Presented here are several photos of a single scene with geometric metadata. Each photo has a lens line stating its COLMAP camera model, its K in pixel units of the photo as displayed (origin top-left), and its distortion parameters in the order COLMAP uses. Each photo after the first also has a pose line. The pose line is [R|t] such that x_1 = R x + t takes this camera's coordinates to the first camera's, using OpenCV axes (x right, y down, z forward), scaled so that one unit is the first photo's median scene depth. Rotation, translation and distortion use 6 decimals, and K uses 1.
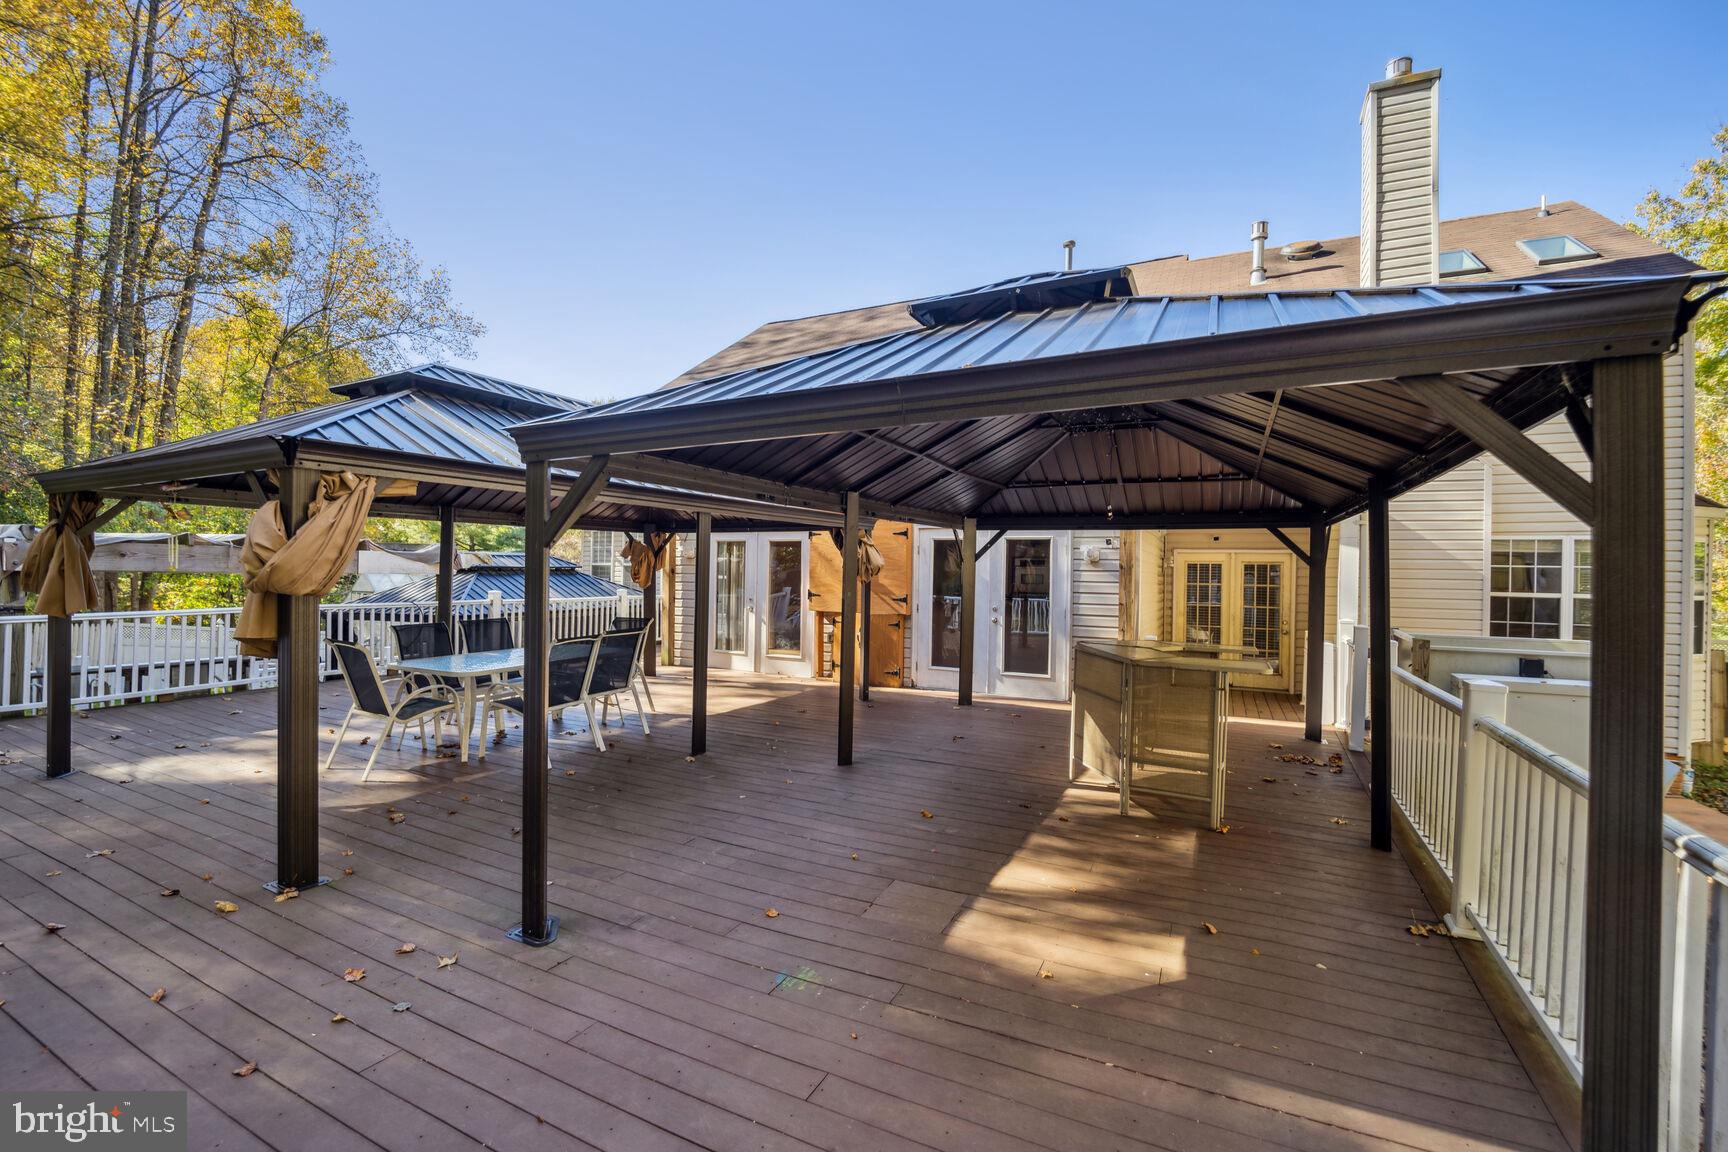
lens RADIAL K [[733.8, 0, 859.6], [0, 733.8, 569.2], [0, 0, 1]] dist [-0.020460, -0.000254]
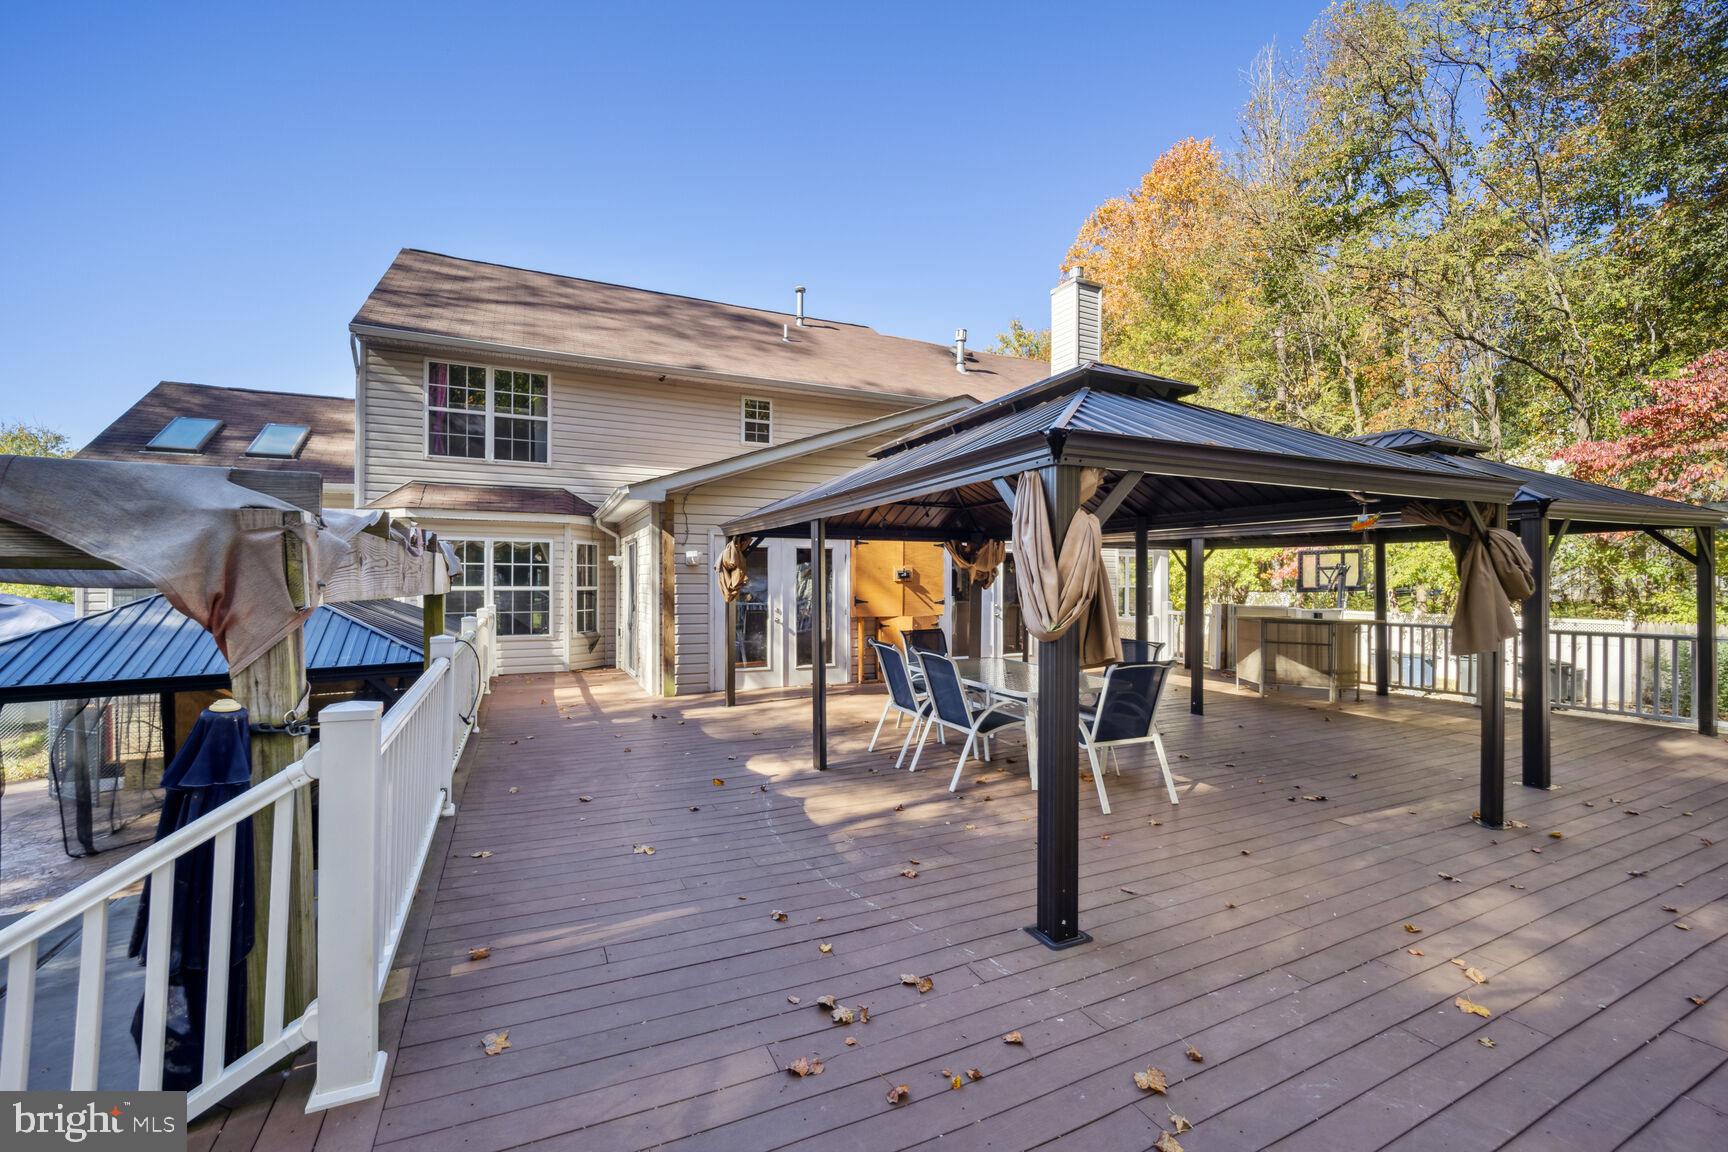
lens RADIAL K [[717.8, 0, 858.8], [0, 717.8, 579.0], [0, 0, 1]] dist [-0.000933, -0.000140]
pose [[0.610074, -0.011613, 0.792259, -1.046494], [0.007966, 0.999932, 0.008522, -0.006234], [-0.792305, 0.001112, 0.610125, 0.462805]]
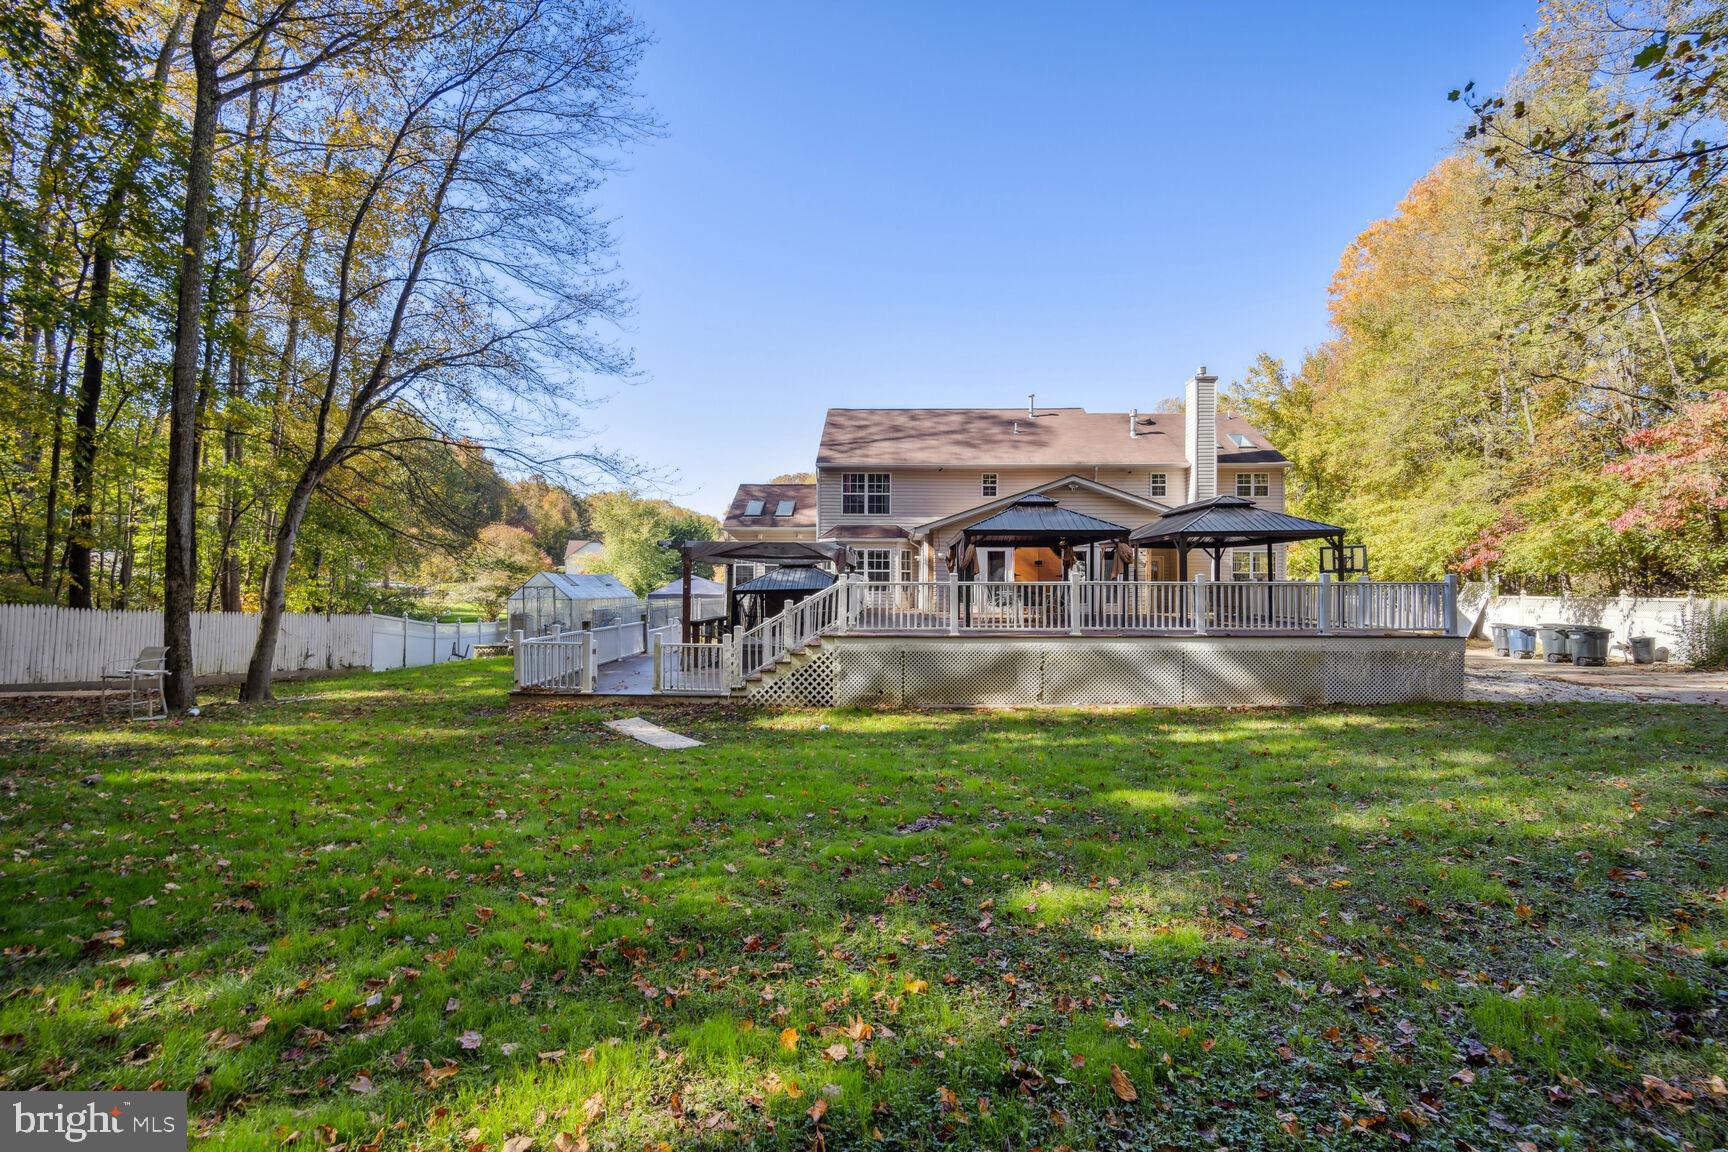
lens RADIAL K [[721.3, 0, 864.0], [0, 721.3, 576.0], [0, 0, 1]] dist [-0.020532, 0.000077]
pose [[0.906905, -0.009112, 0.421237, -1.723373], [0.010018, 0.999950, 0.000061, 0.039390], [-0.421217, 0.004164, 0.906950, -0.988344]]
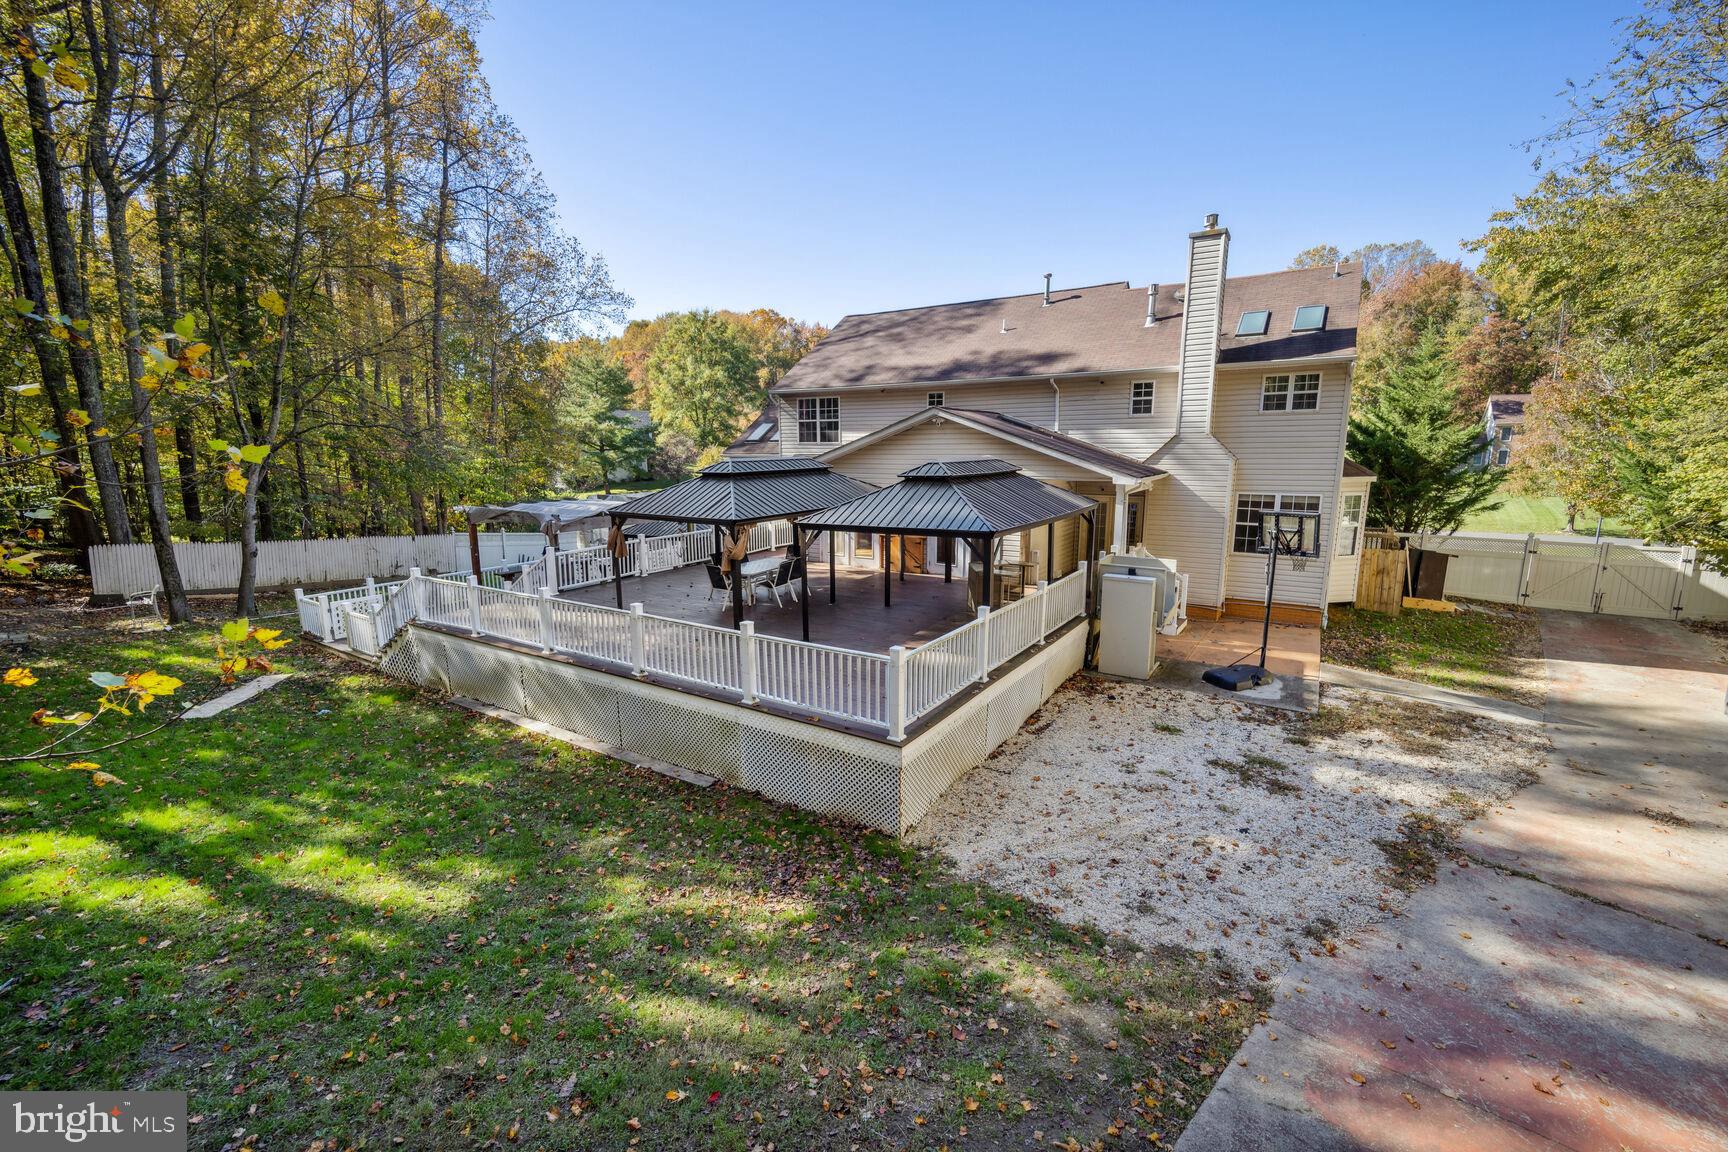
lens RADIAL K [[706.9, 0, 863.9], [0, 706.9, 574.2], [0, 0, 1]] dist [-0.008037, -0.000635]
pose [[0.994643, -0.005191, -0.103242, 0.112439], [0.024046, 0.982959, 0.182243, -0.225162], [0.100537, -0.183749, 0.977818, -1.063471]]
